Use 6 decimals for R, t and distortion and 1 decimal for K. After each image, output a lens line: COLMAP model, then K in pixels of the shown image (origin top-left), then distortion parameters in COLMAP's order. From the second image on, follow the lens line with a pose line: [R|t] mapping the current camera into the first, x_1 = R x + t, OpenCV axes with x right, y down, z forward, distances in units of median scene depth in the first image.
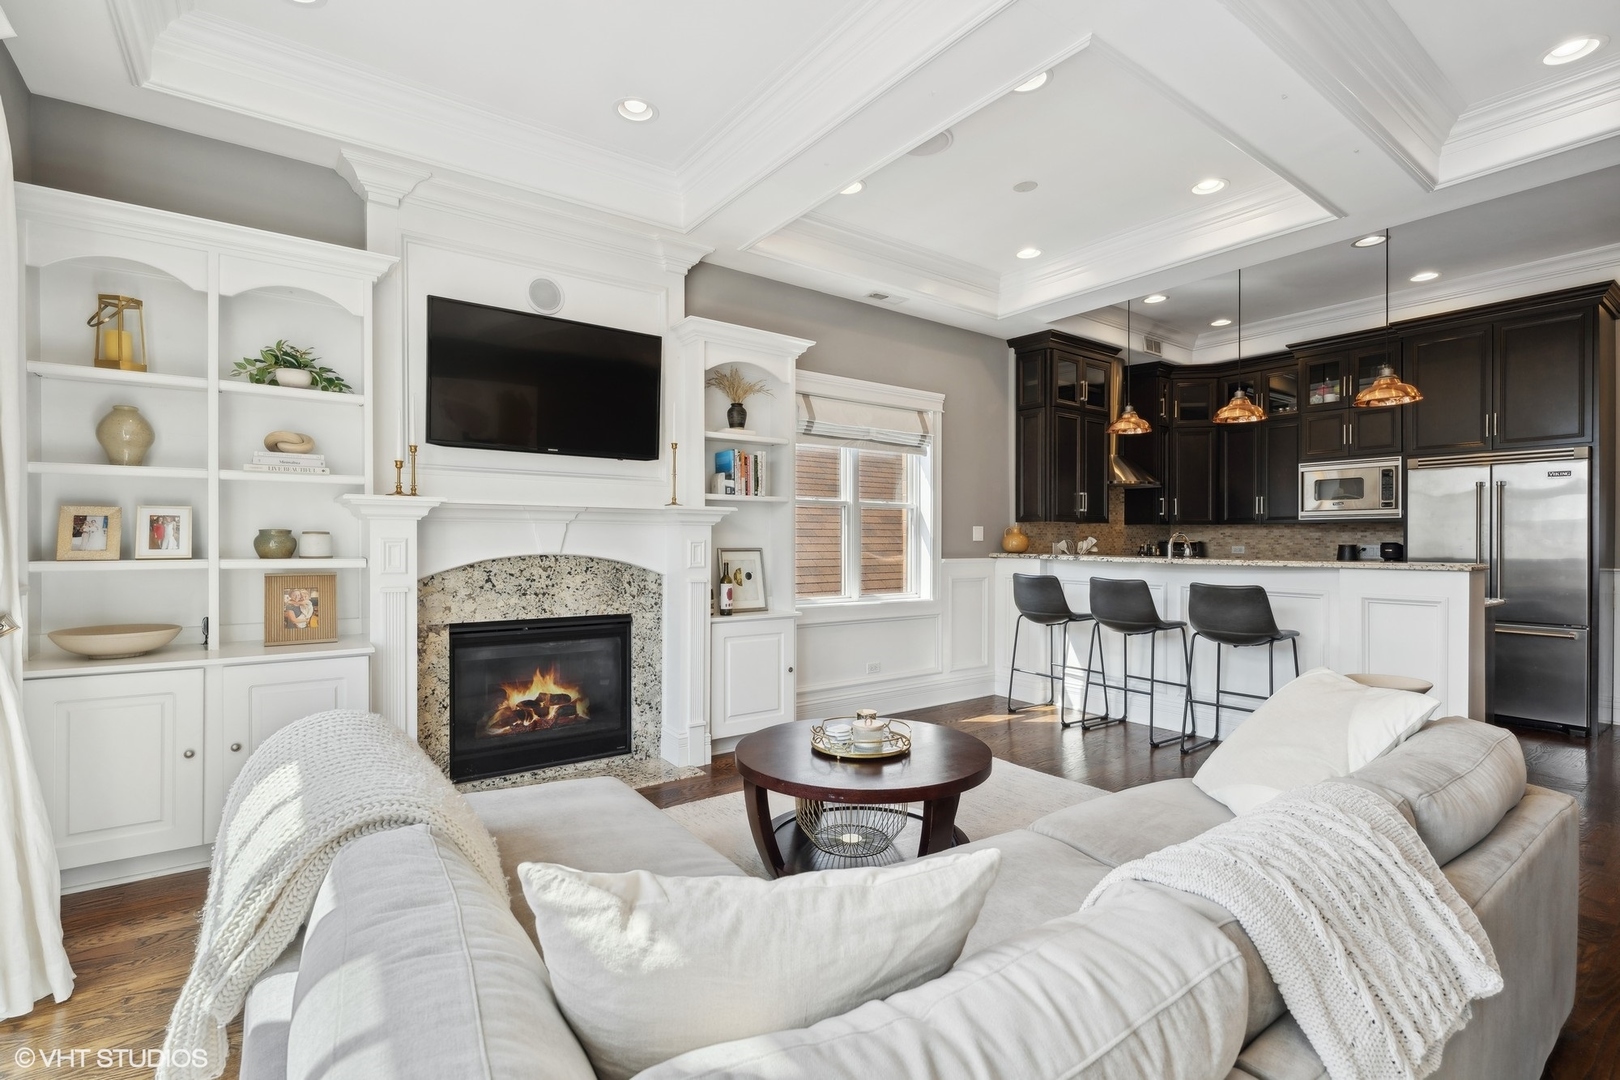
lens RADIAL K [[741.0, 0, 803.5], [0, 741.0, 541.9], [0, 0, 1]] dist [-0.002370, -0.000188]
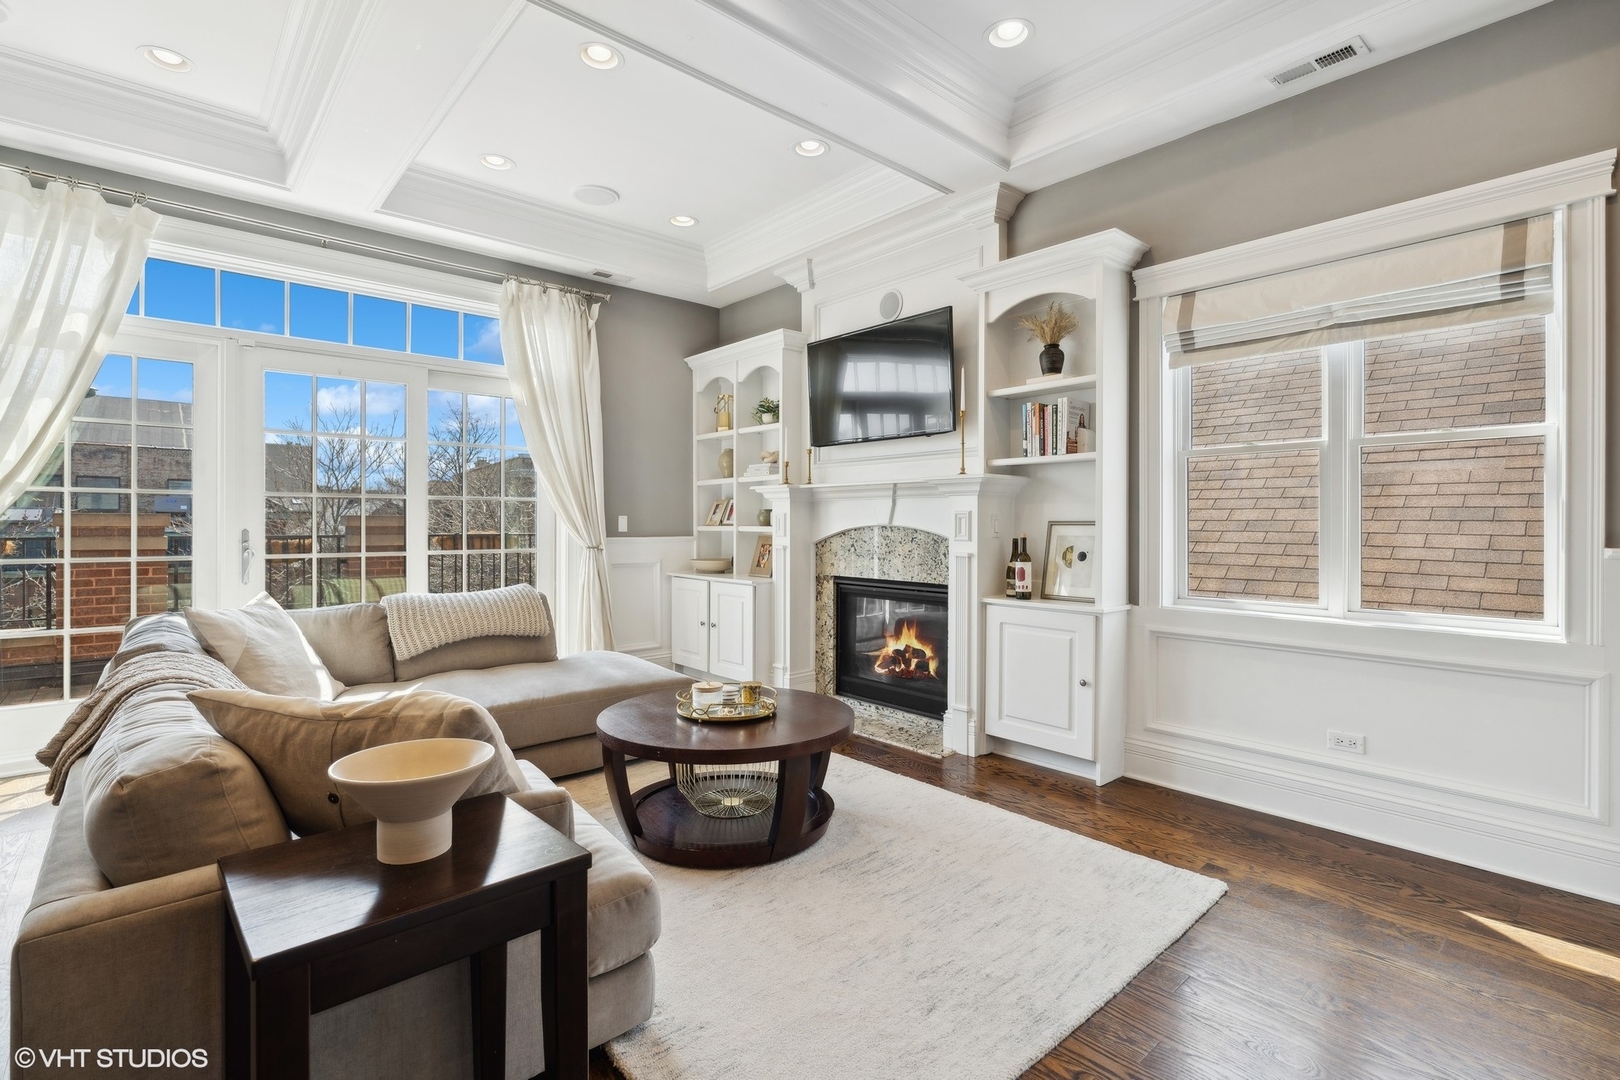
lens RADIAL K [[746.0, 0, 813.2], [0, 746.0, 526.9], [0, 0, 1]] dist [-0.005451, -0.000528]
pose [[0.097078, 0.000274, -0.995277, 0.754369], [-0.005712, 0.999984, -0.000281, 0.018292], [0.995260, 0.005713, 0.097078, 0.704640]]
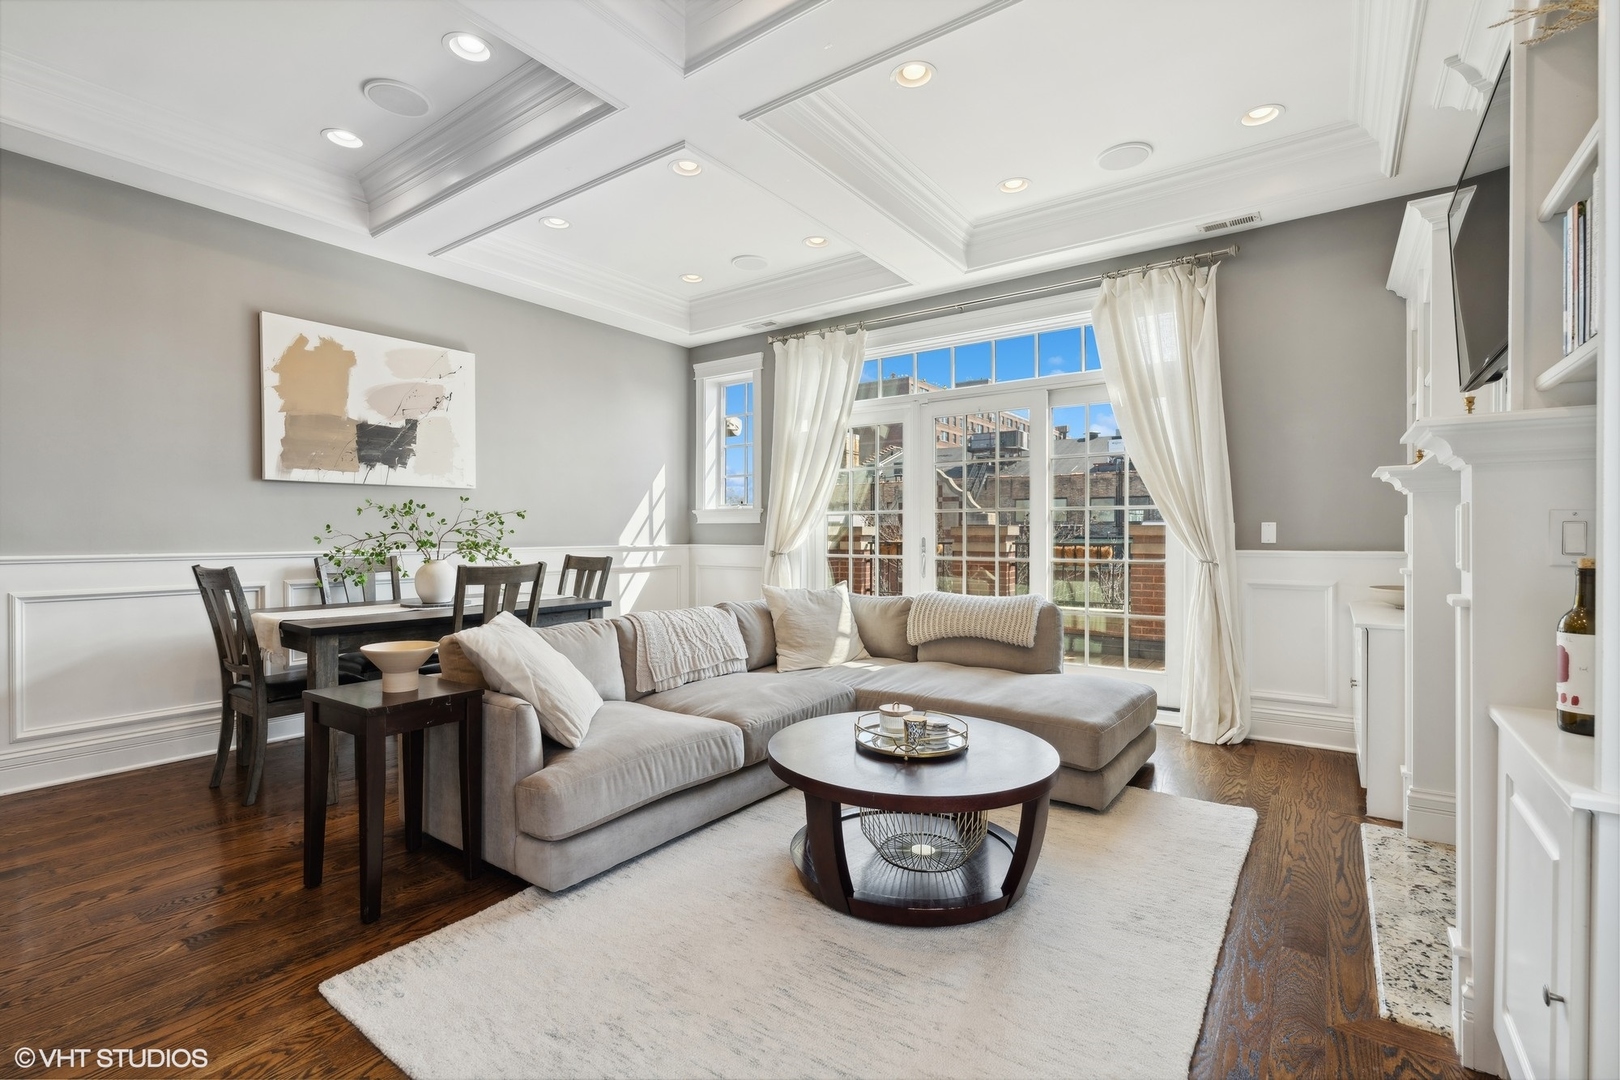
lens RADIAL K [[734.3, 0, 802.3], [0, 734.3, 534.5], [0, 0, 1]] dist [-0.000928, 0.000027]
pose [[-0.951895, -0.001268, -0.306421, 0.327828], [-0.003195, 0.999978, 0.005789, 0.013141], [0.306407, 0.006490, -0.951878, 1.246580]]
